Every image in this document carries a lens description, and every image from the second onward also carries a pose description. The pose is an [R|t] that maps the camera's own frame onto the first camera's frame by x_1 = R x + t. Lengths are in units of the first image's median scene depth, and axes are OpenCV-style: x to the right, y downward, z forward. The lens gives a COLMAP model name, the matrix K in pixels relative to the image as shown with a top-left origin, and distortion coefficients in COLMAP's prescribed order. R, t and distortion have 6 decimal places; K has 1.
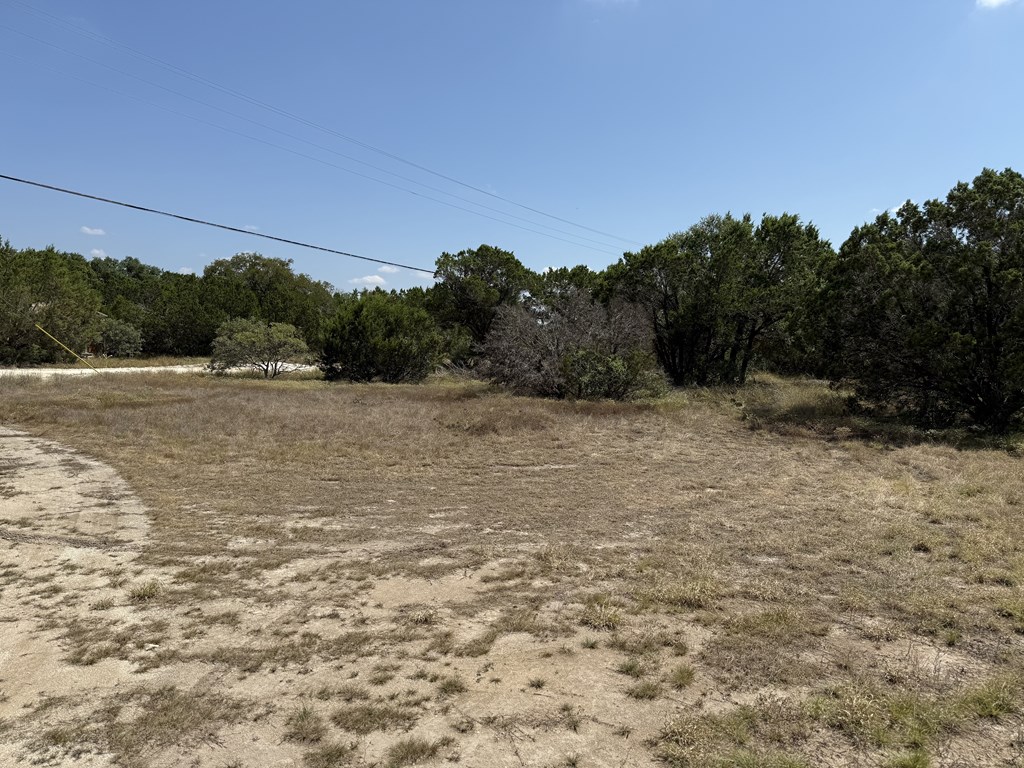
lens RADIAL K [[687.3, 0, 512.0], [0, 687.3, 384.0], [0, 0, 1]] dist [0.046362, -0.071254]
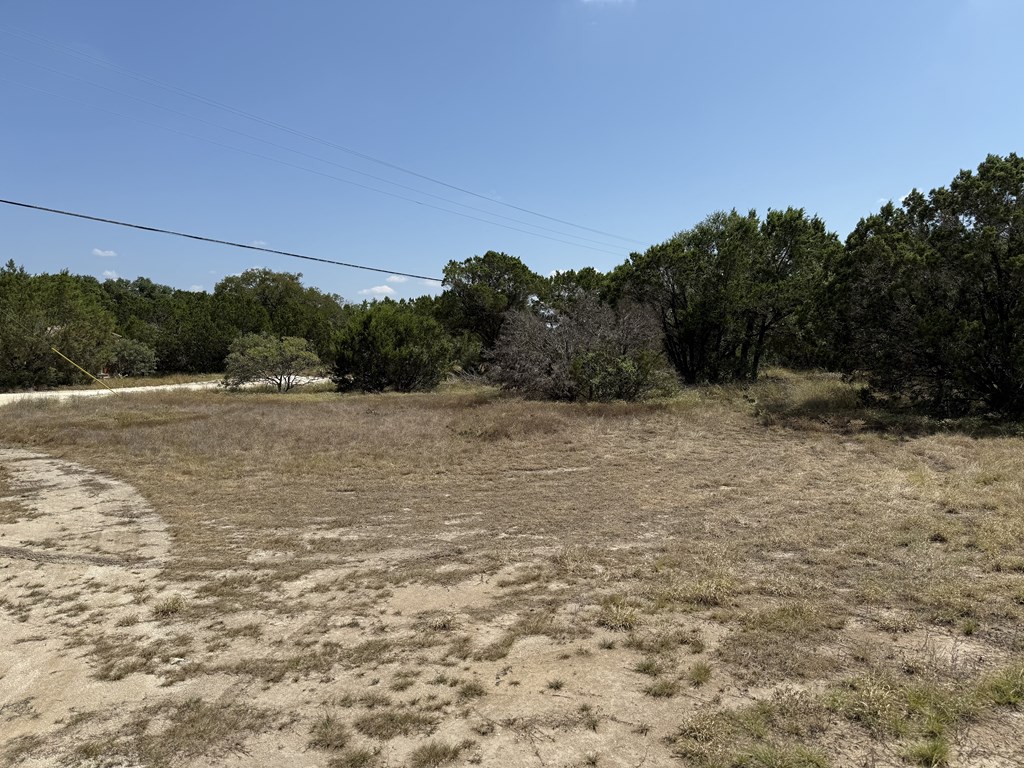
lens RADIAL K [[687.3, 0, 512.0], [0, 687.3, 384.0], [0, 0, 1]] dist [0.046362, -0.071254]
pose [[0.999140, -0.037710, -0.017235, 0.001743], [0.037596, 0.999269, -0.006904, -0.000637], [0.017483, 0.006250, 0.999828, -0.004165]]
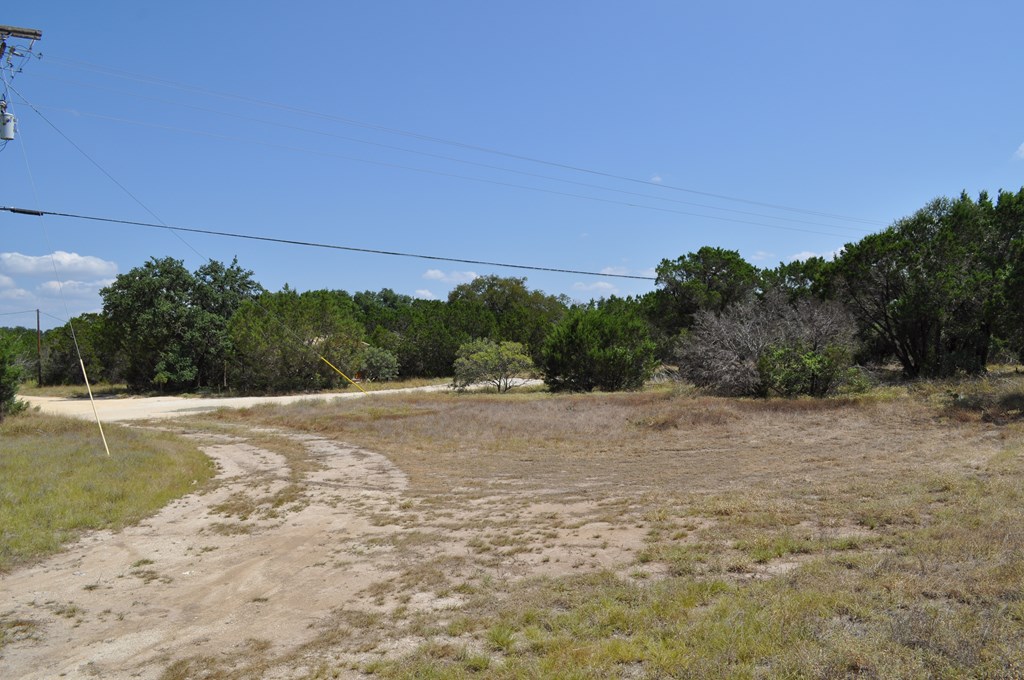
lens RADIAL K [[805.2, 0, 510.9], [0, 805.2, 365.4], [0, 0, 1]] dist [-0.072551, 0.000094]
pose [[0.937391, -0.057990, -0.343418, 0.157175], [0.043406, 0.997805, -0.050010, 0.019854], [0.345564, 0.031972, 0.937850, -0.296912]]
